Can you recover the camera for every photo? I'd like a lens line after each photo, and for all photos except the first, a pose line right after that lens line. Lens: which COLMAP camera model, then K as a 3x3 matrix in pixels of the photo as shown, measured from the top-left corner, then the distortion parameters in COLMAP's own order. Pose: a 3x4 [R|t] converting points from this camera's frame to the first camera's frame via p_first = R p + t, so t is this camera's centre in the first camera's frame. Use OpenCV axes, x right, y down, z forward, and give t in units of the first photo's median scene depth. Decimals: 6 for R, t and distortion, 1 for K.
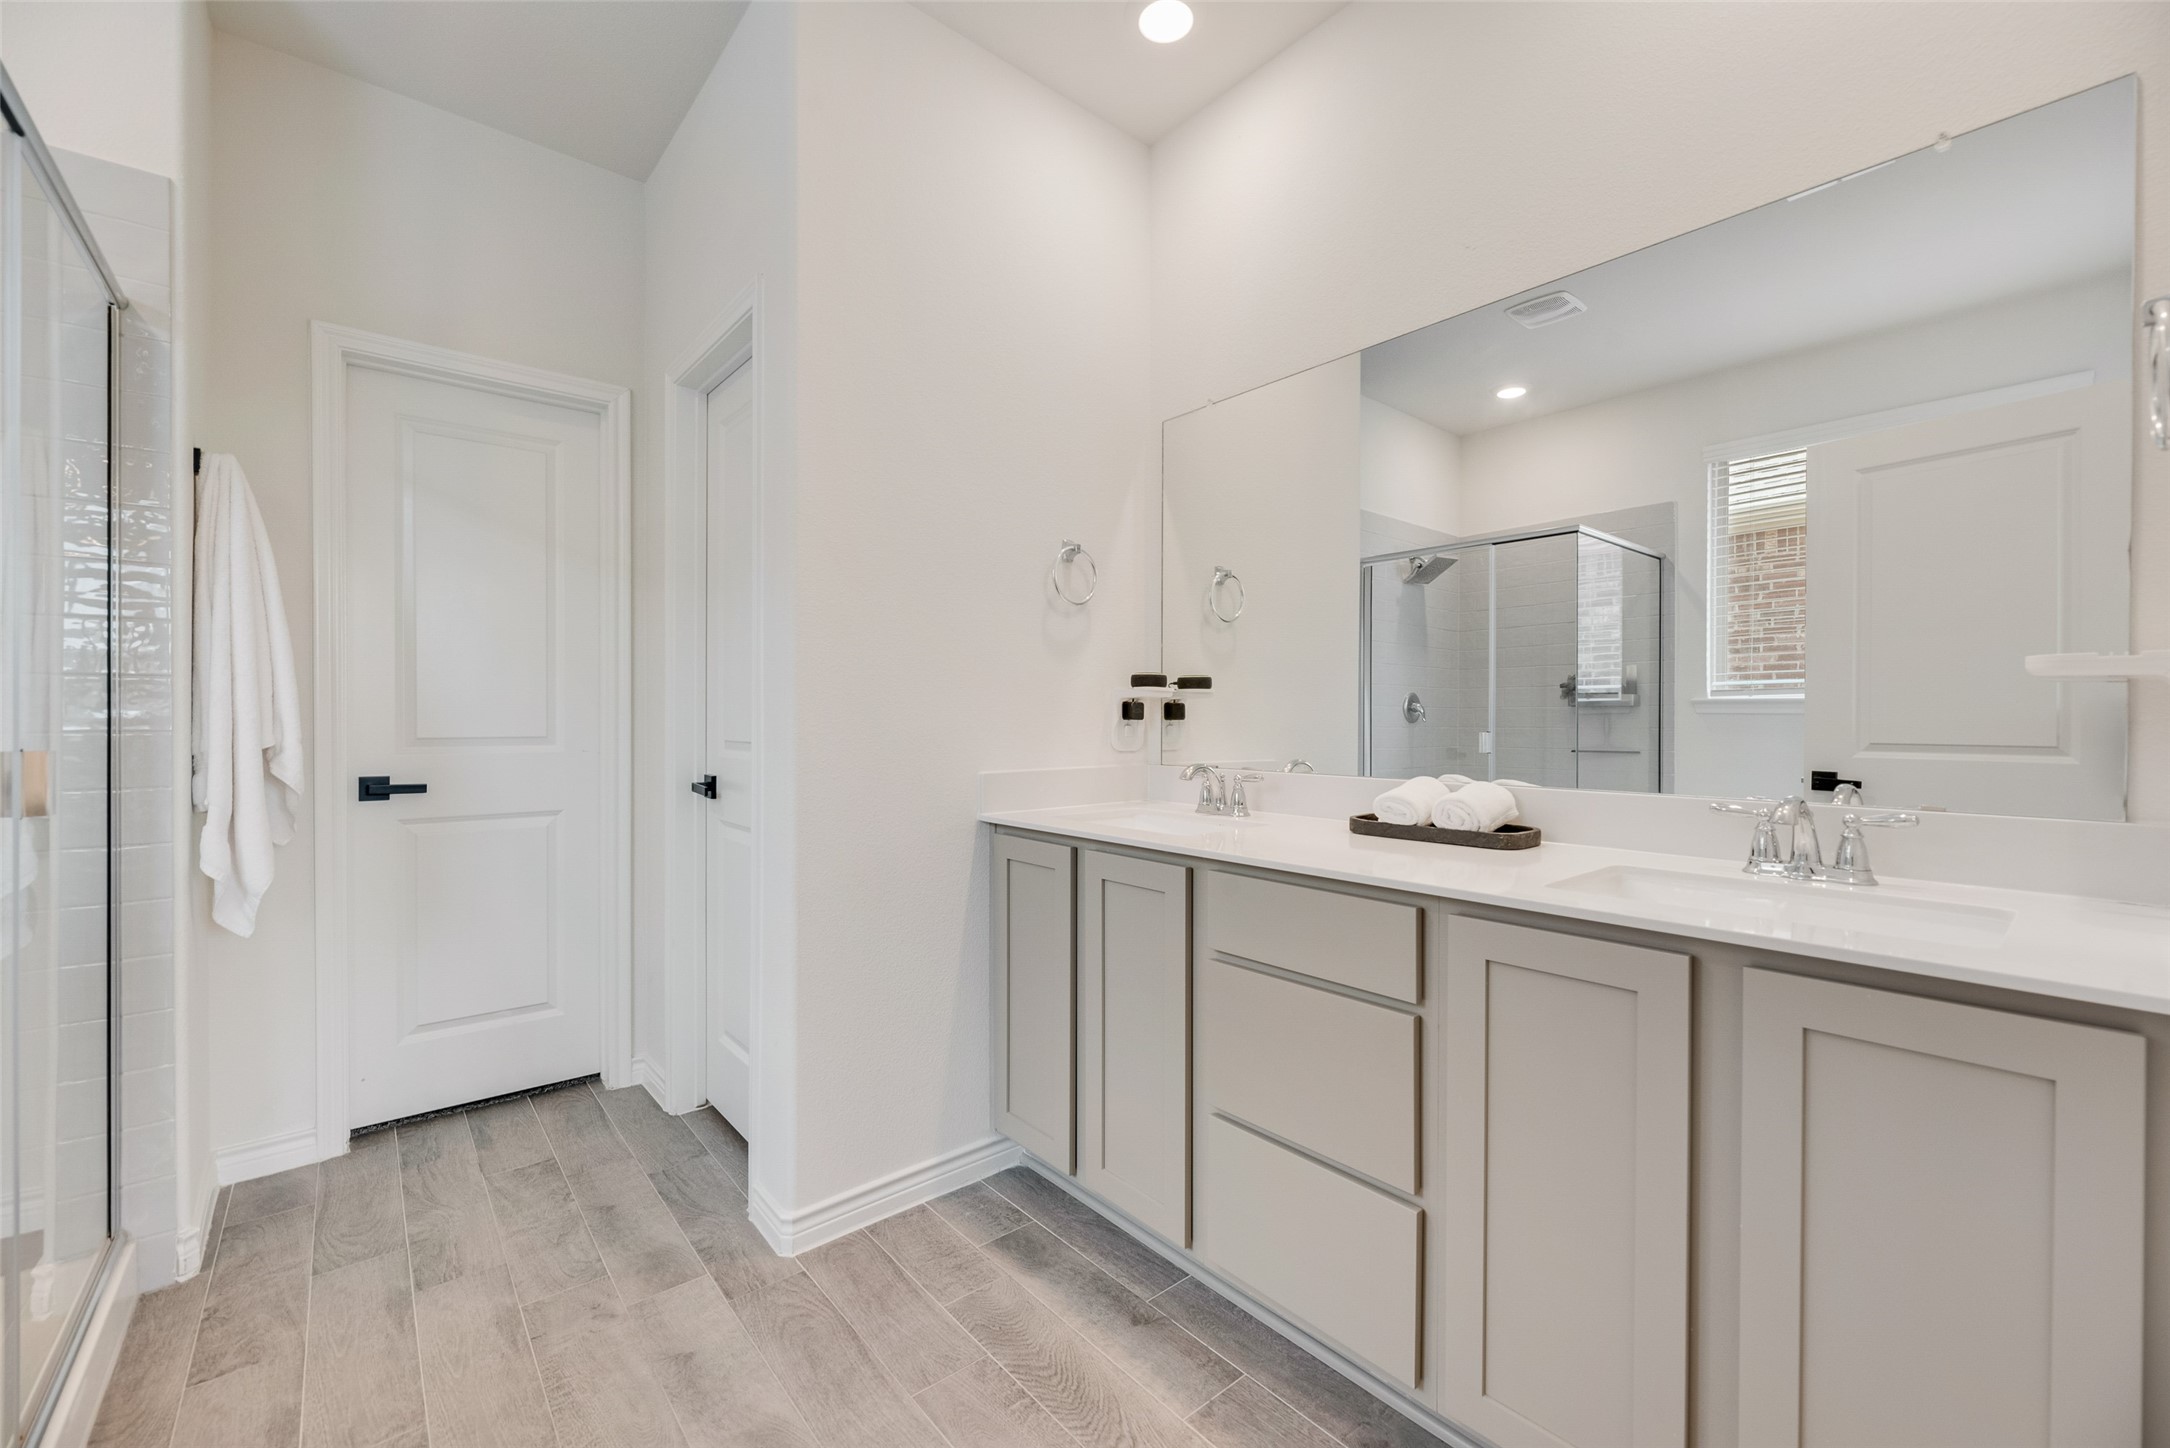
lens RADIAL K [[879.5, 0, 1083.4], [0, 879.5, 721.0], [0, 0, 1]] dist [-0.003523, -0.000271]
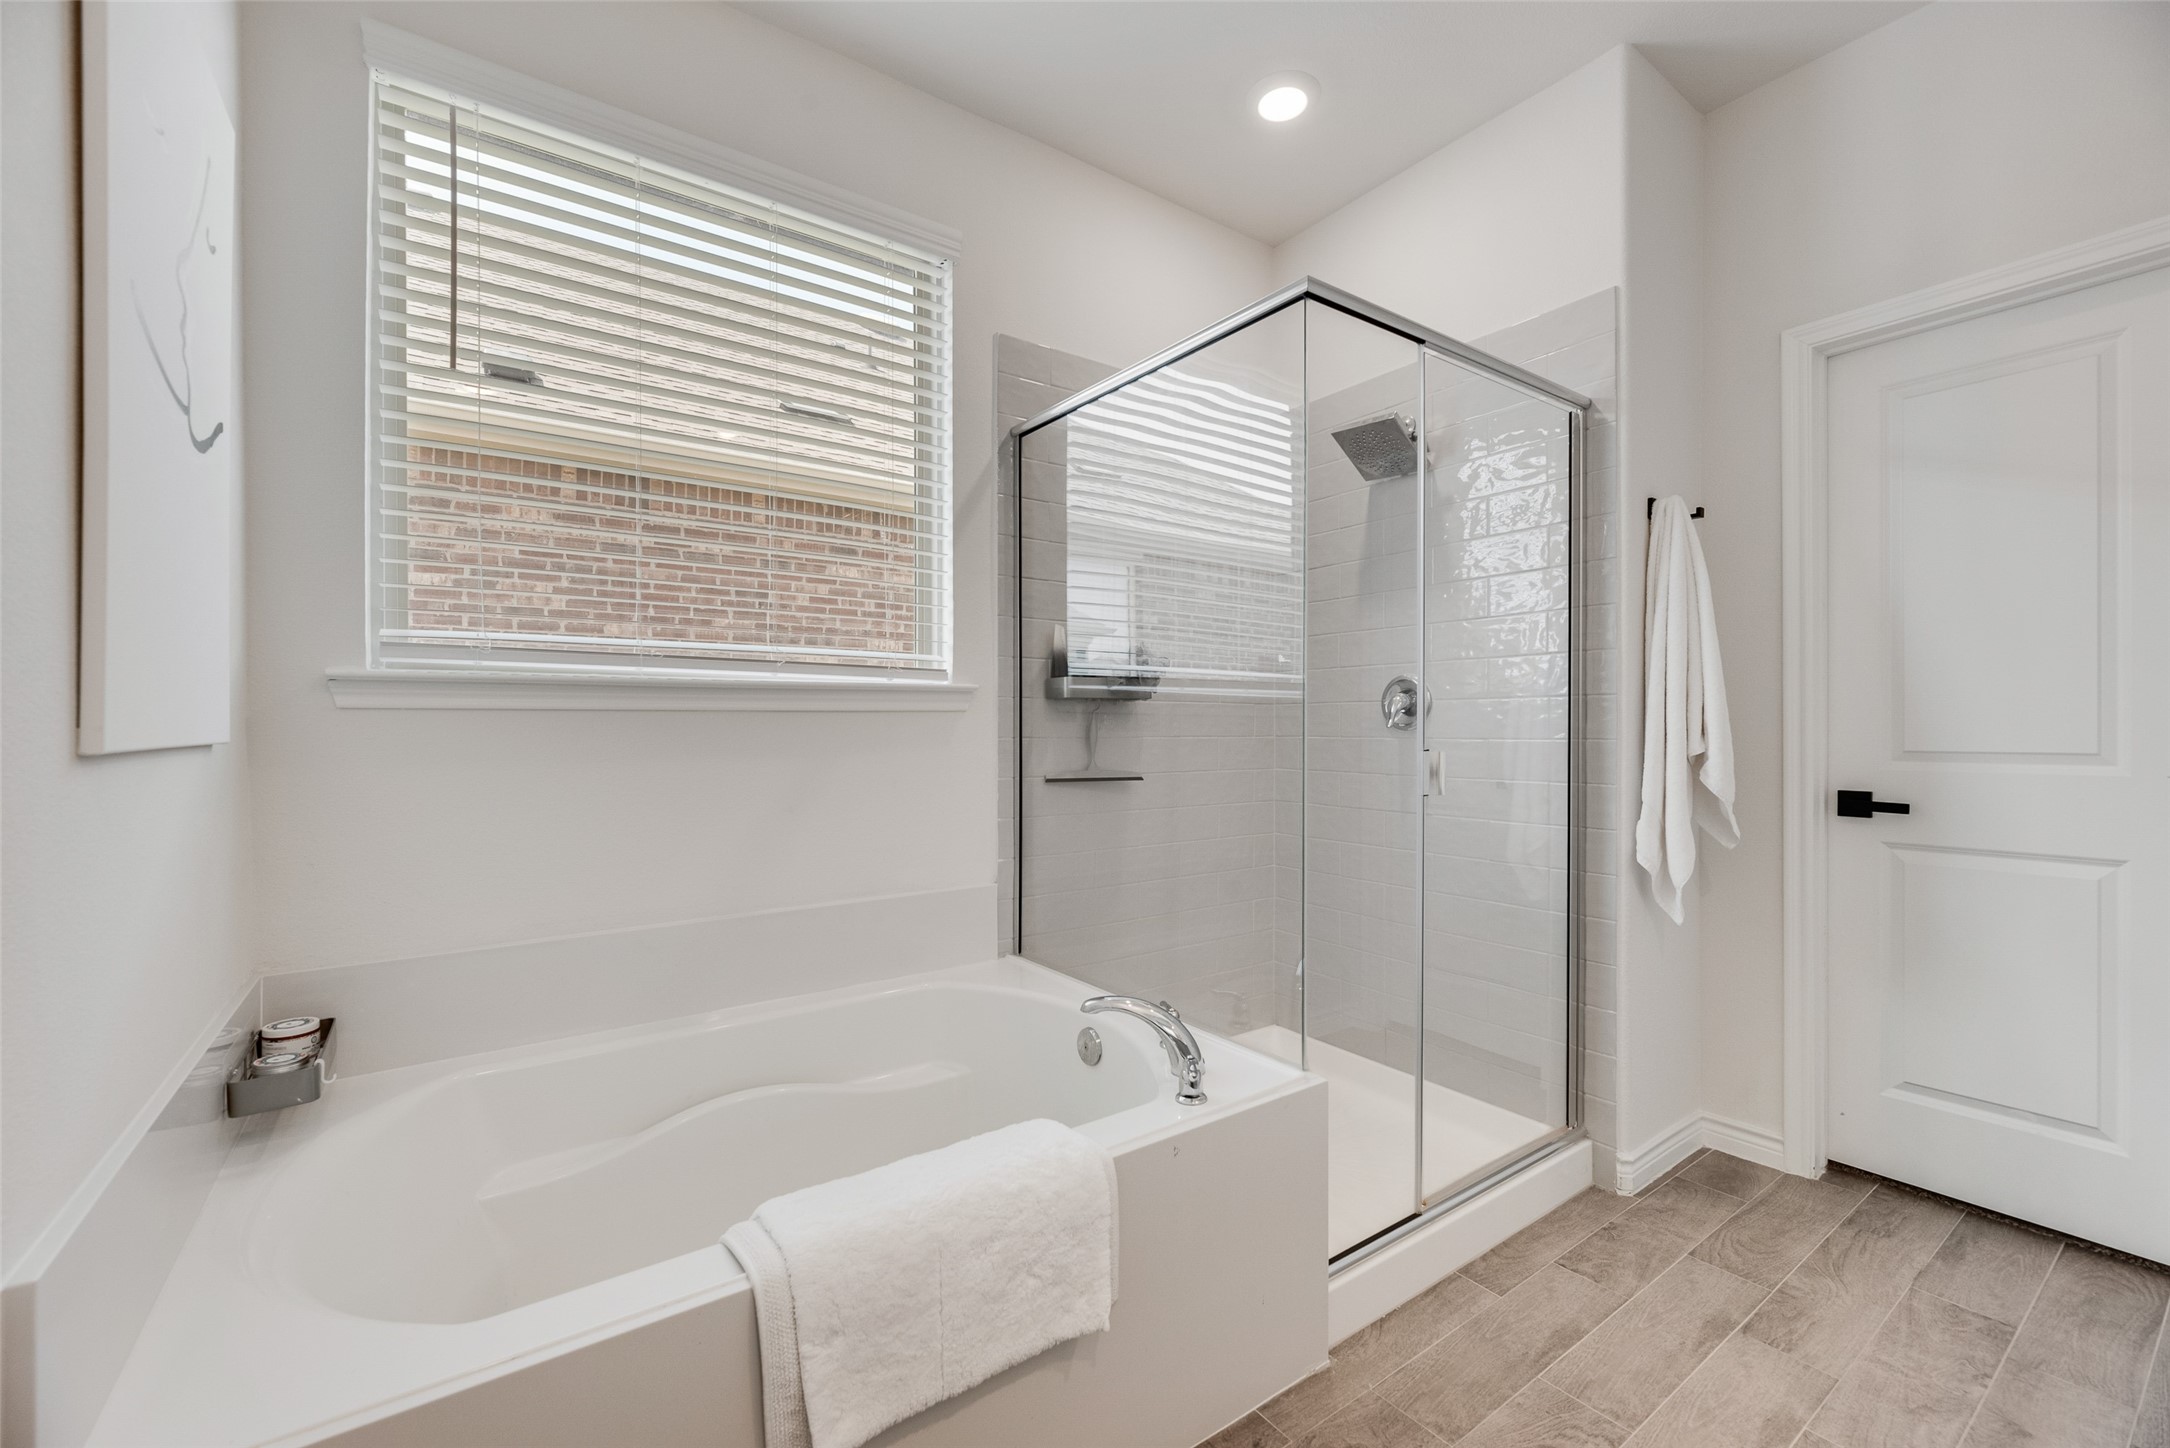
lens RADIAL K [[879.5, 0, 1080.7], [0, 879.5, 727.5], [0, 0, 1]] dist [-0.003523, -0.000271]
pose [[-0.072338, 0.003392, -0.997374, 0.203112], [-0.001946, 0.999992, 0.003542, -0.006231], [0.997378, 0.002197, -0.072331, 0.301274]]
